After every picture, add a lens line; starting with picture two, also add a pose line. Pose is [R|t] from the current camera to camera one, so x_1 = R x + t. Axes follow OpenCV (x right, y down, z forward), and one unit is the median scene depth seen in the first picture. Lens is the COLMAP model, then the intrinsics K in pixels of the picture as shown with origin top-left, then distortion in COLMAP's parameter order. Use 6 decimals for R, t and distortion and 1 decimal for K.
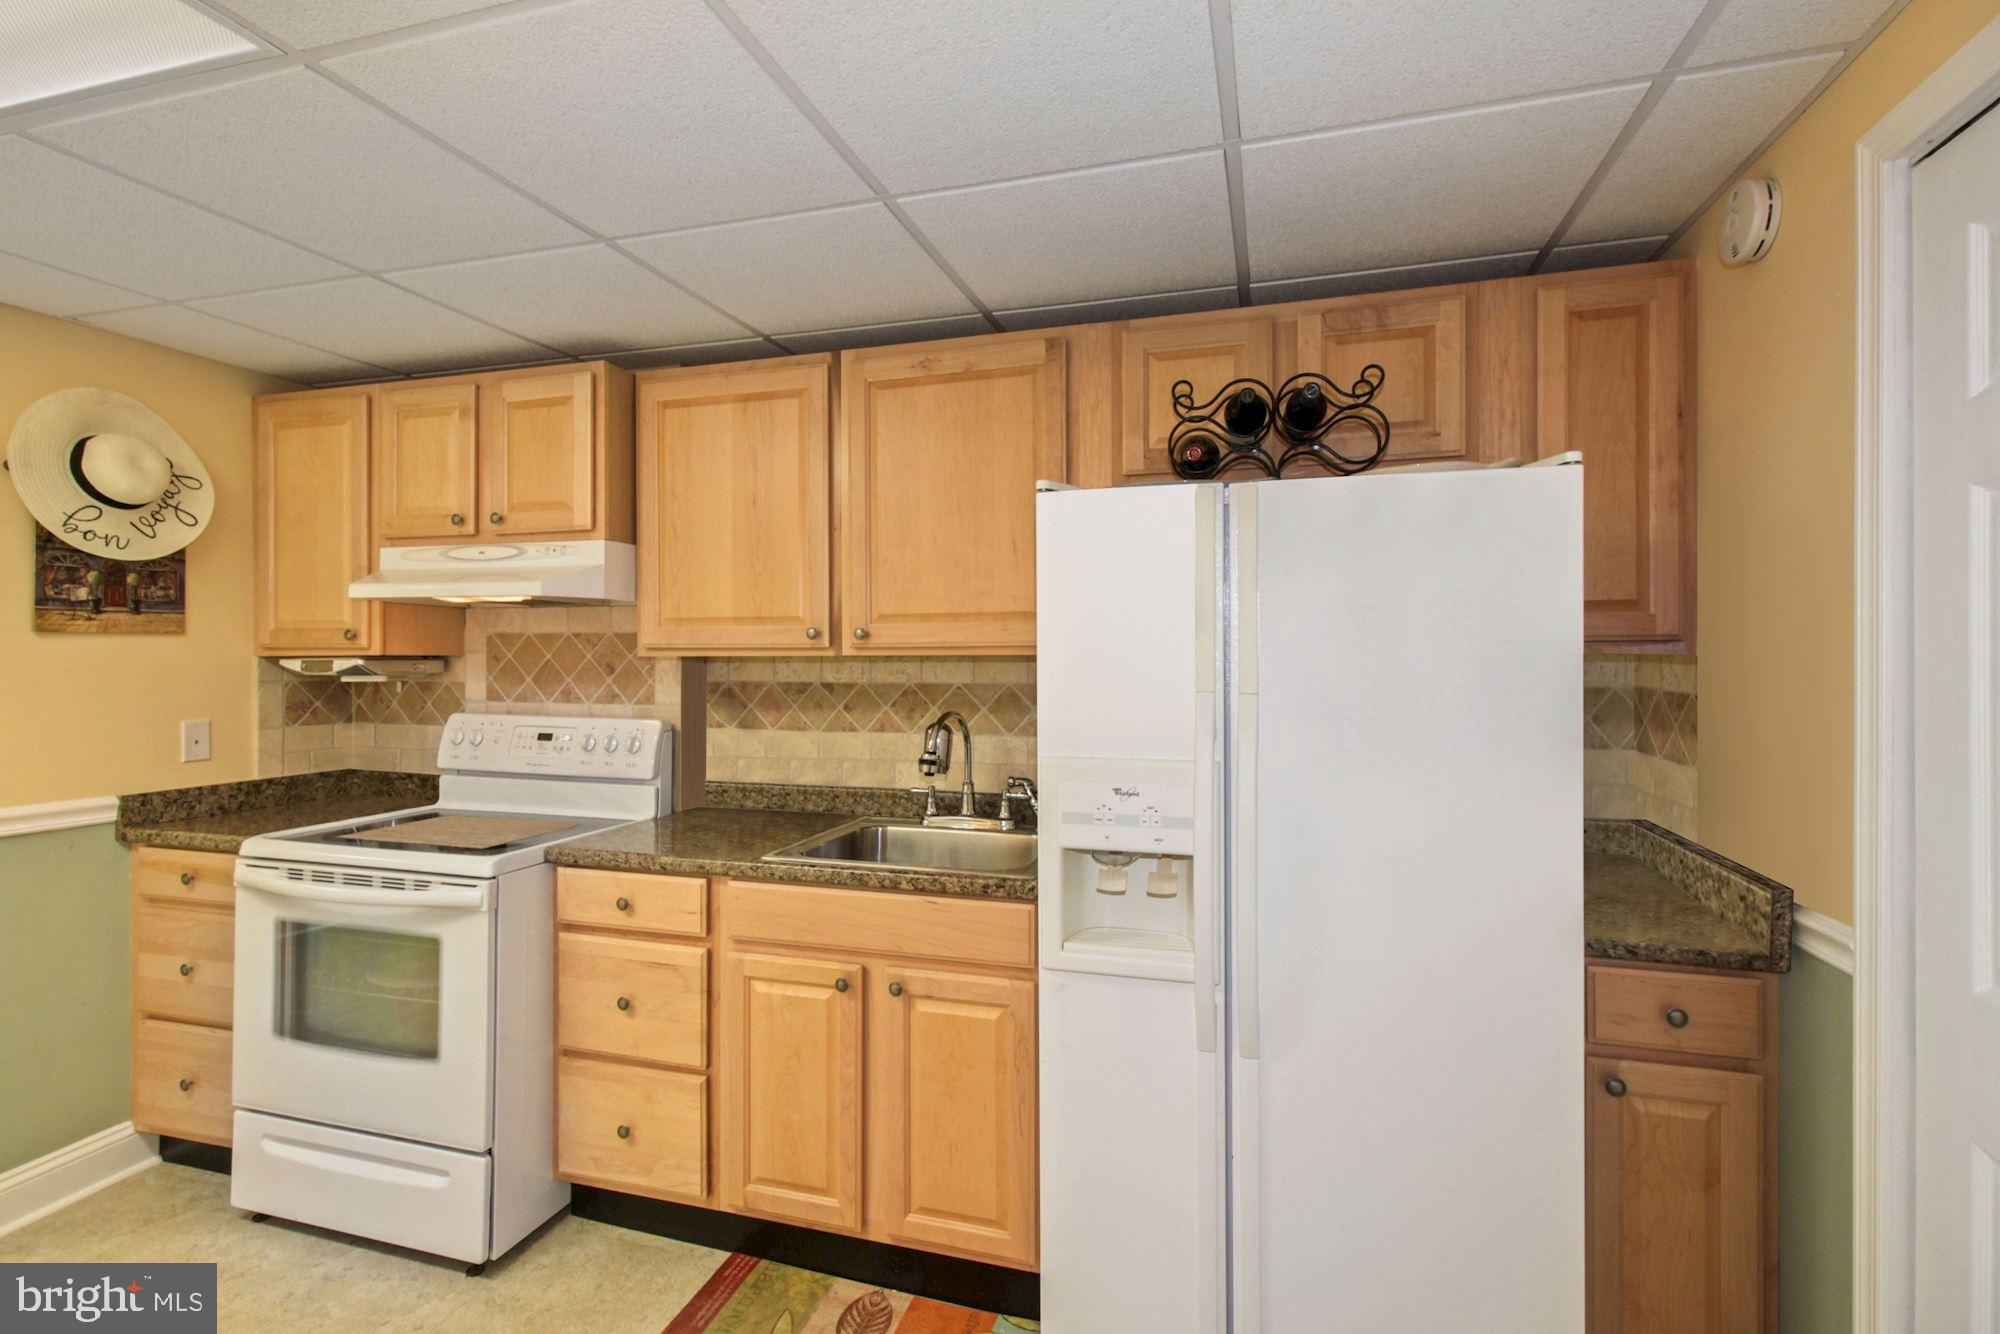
lens RADIAL K [[941.3, 0, 994.8], [0, 941.3, 652.8], [0, 0, 1]] dist [0.002691, 0.000410]
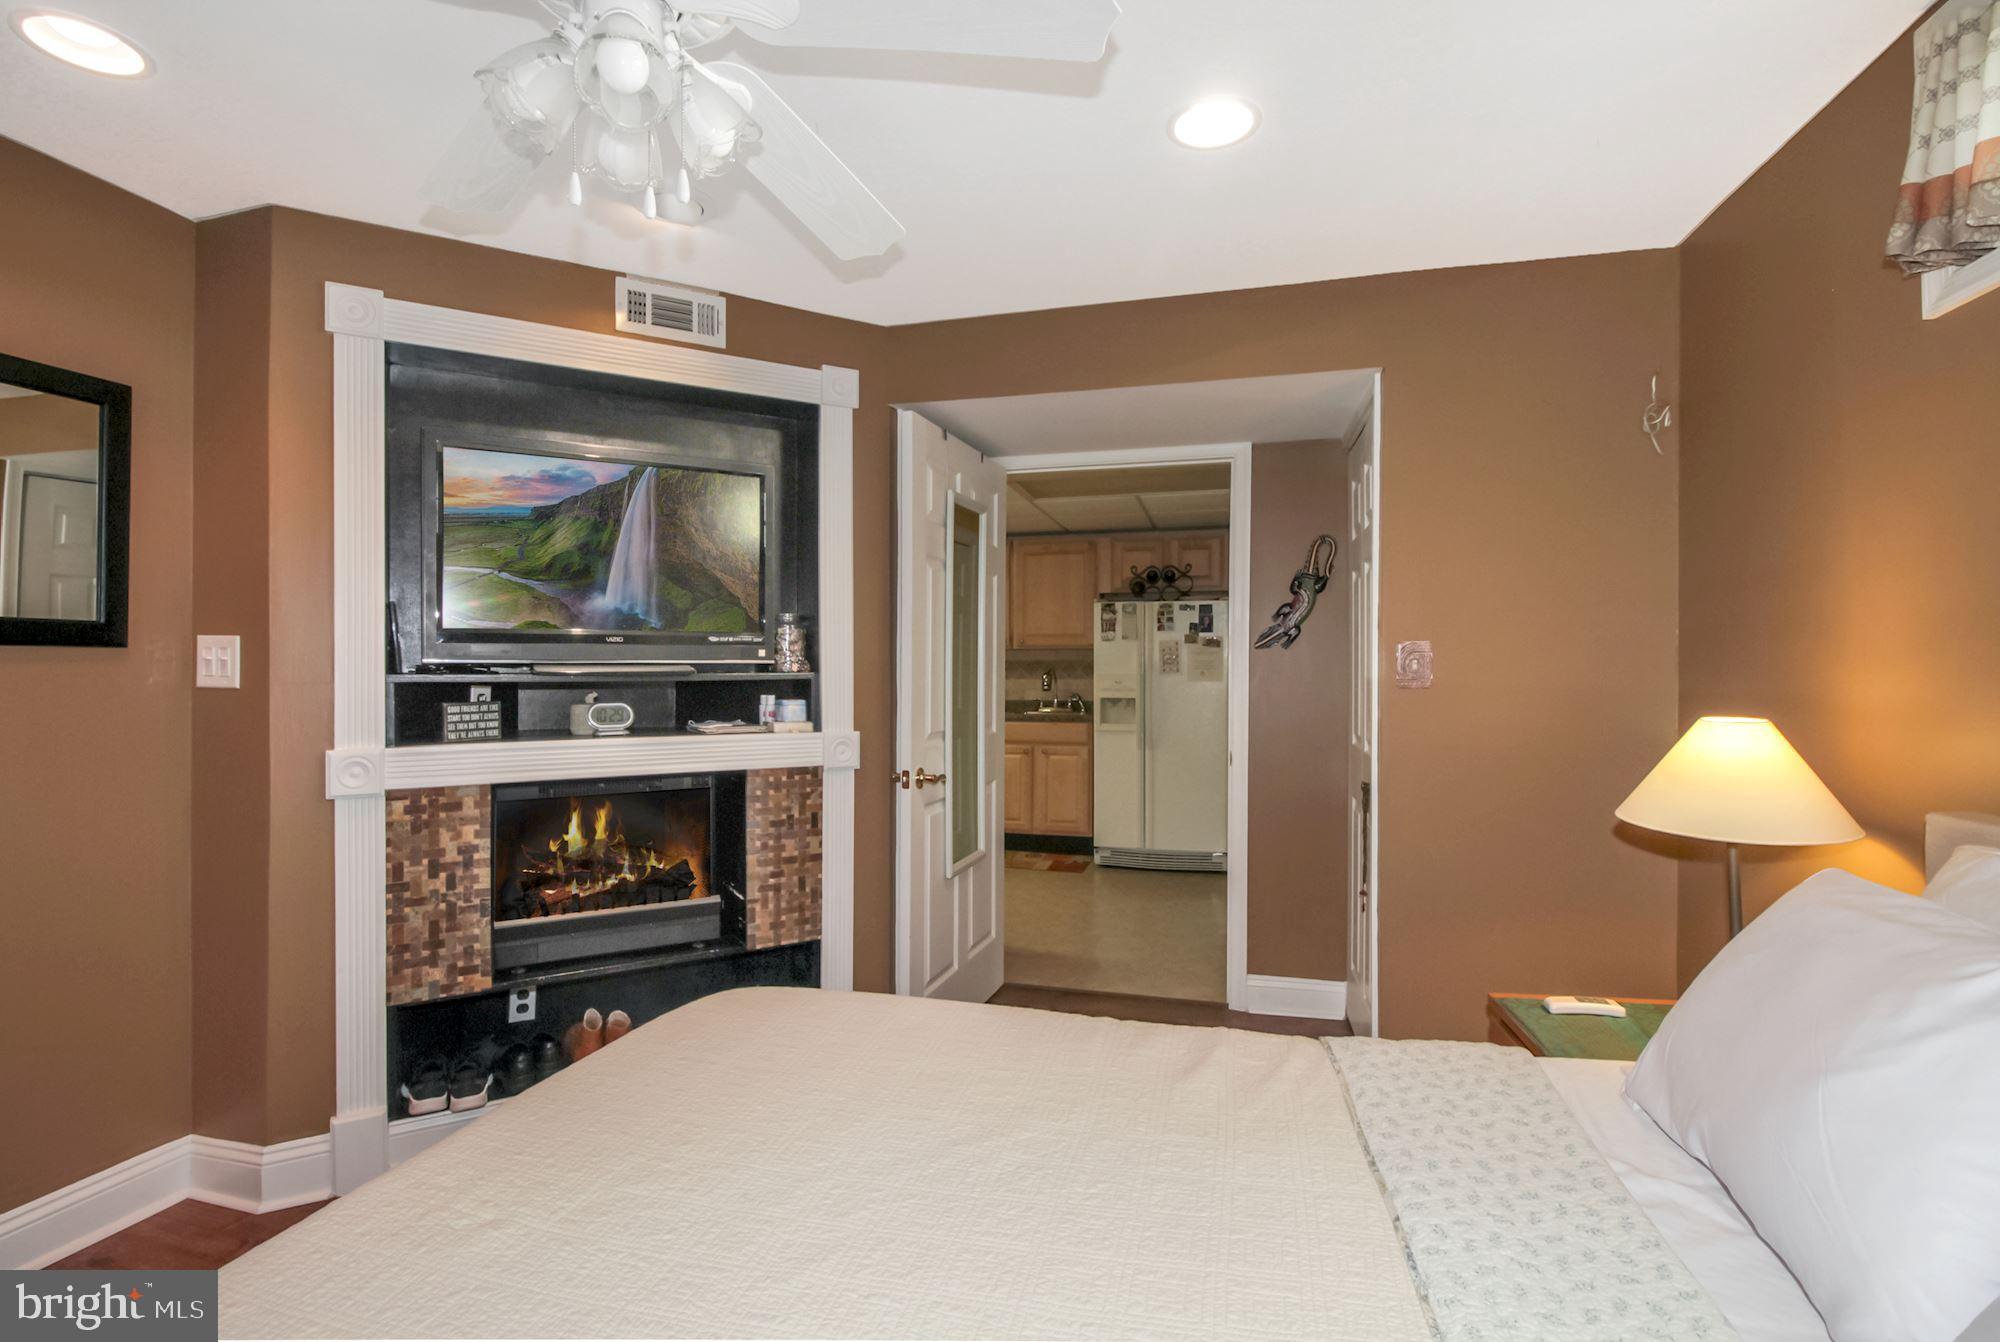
lens RADIAL K [[898.6, 0, 1000.0], [0, 898.6, 671.0], [0, 0, 1]] dist [0.000111, -0.000001]
pose [[0.999153, 0.002286, 0.041083, -0.292665], [-0.002601, 0.999968, 0.007599, 0.045304], [-0.041064, -0.007699, 0.999127, -1.569734]]
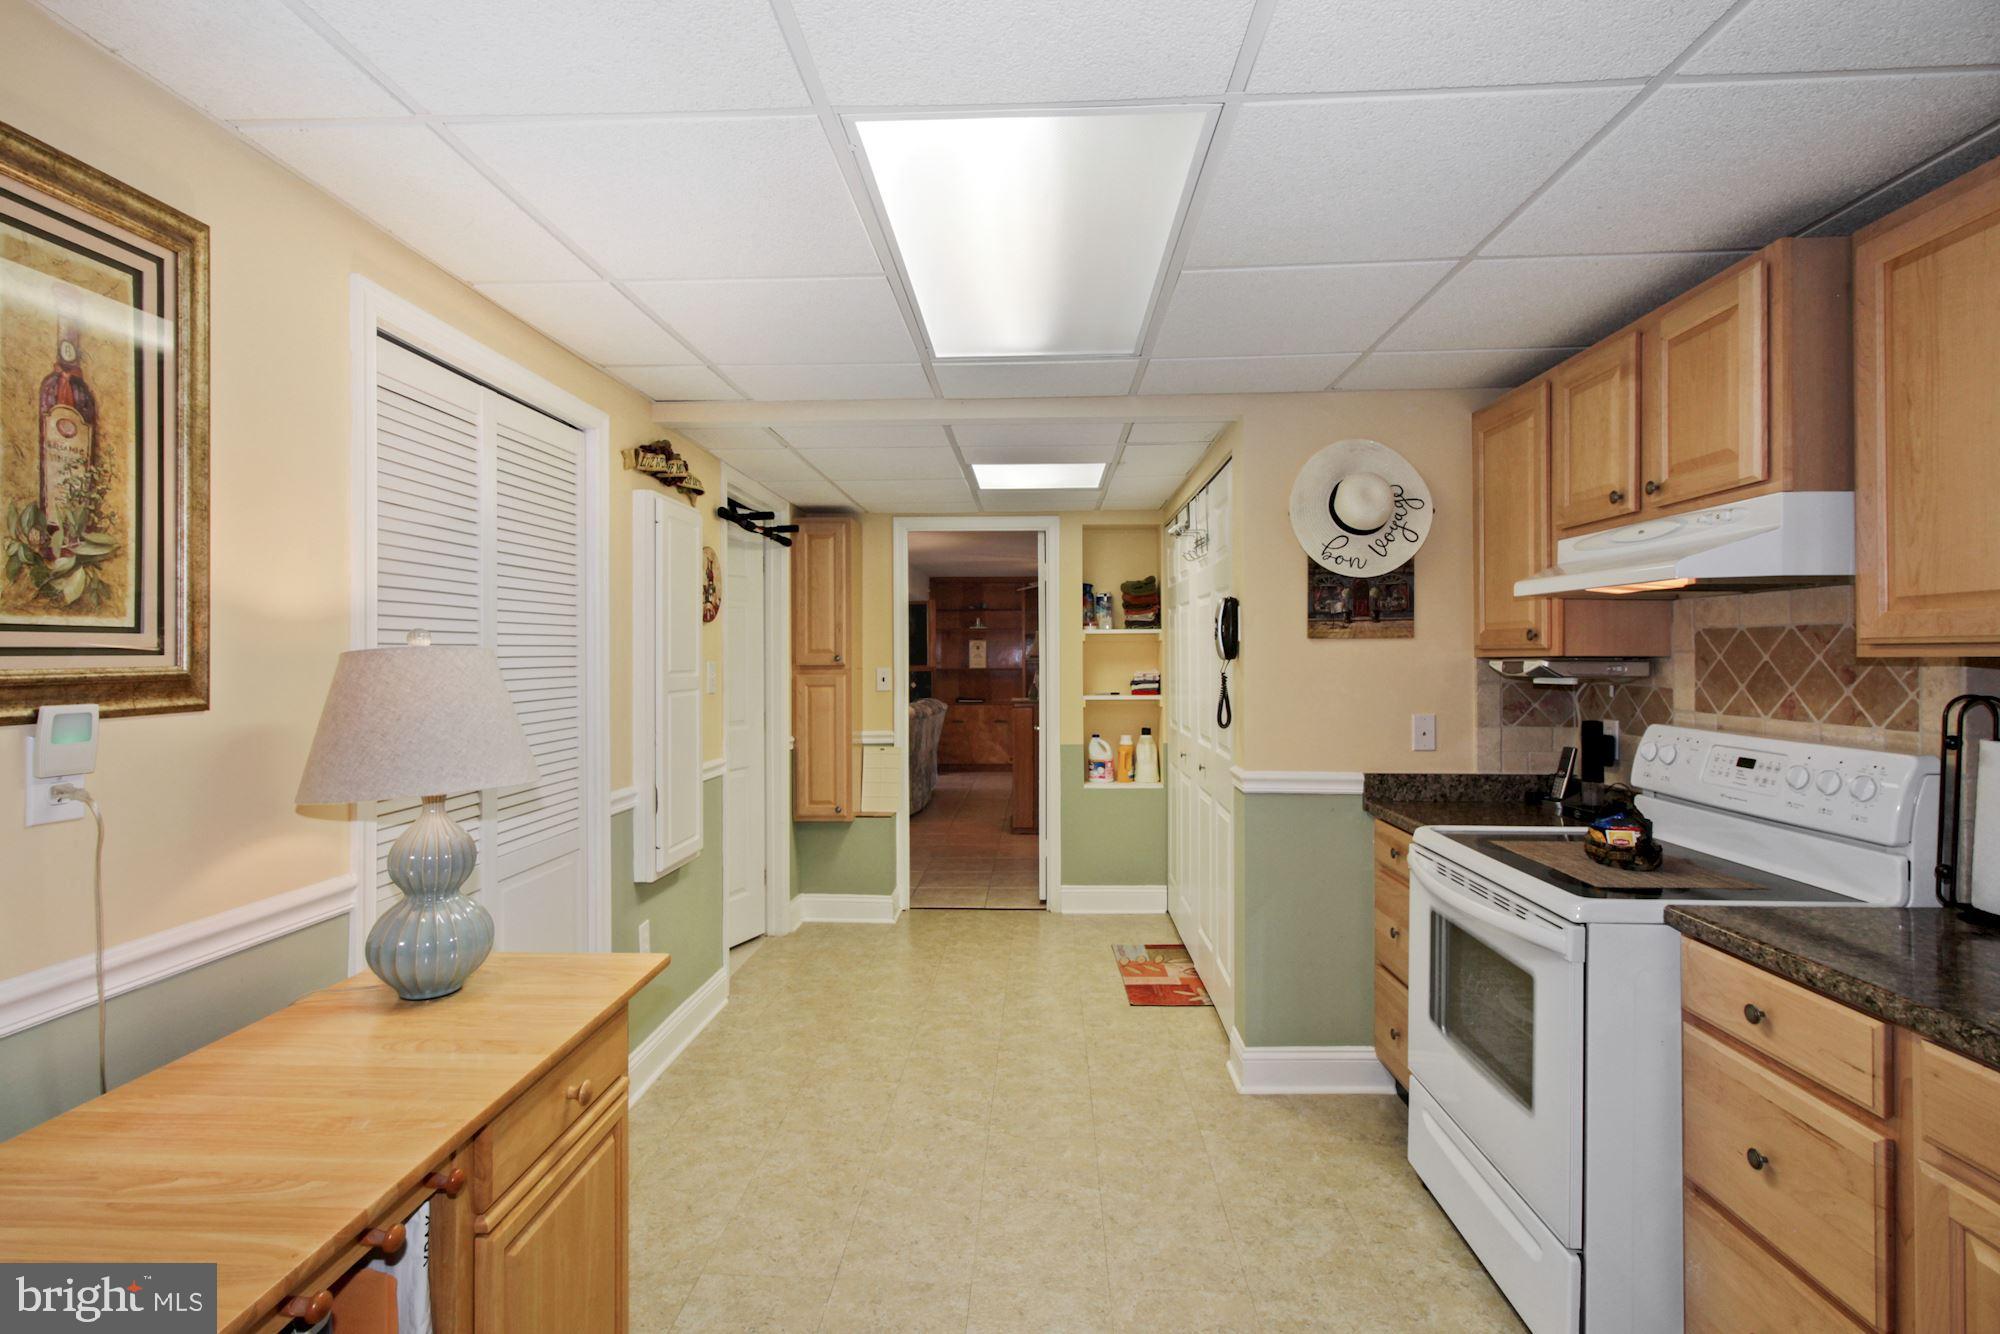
lens RADIAL K [[941.3, 0, 994.8], [0, 941.3, 652.8], [0, 0, 1]] dist [0.002691, 0.000410]
pose [[0.241568, -0.005503, -0.970368, 0.123453], [0.004065, 0.999981, -0.004659, 0.001528], [0.970375, -0.002819, 0.241586, 0.247637]]
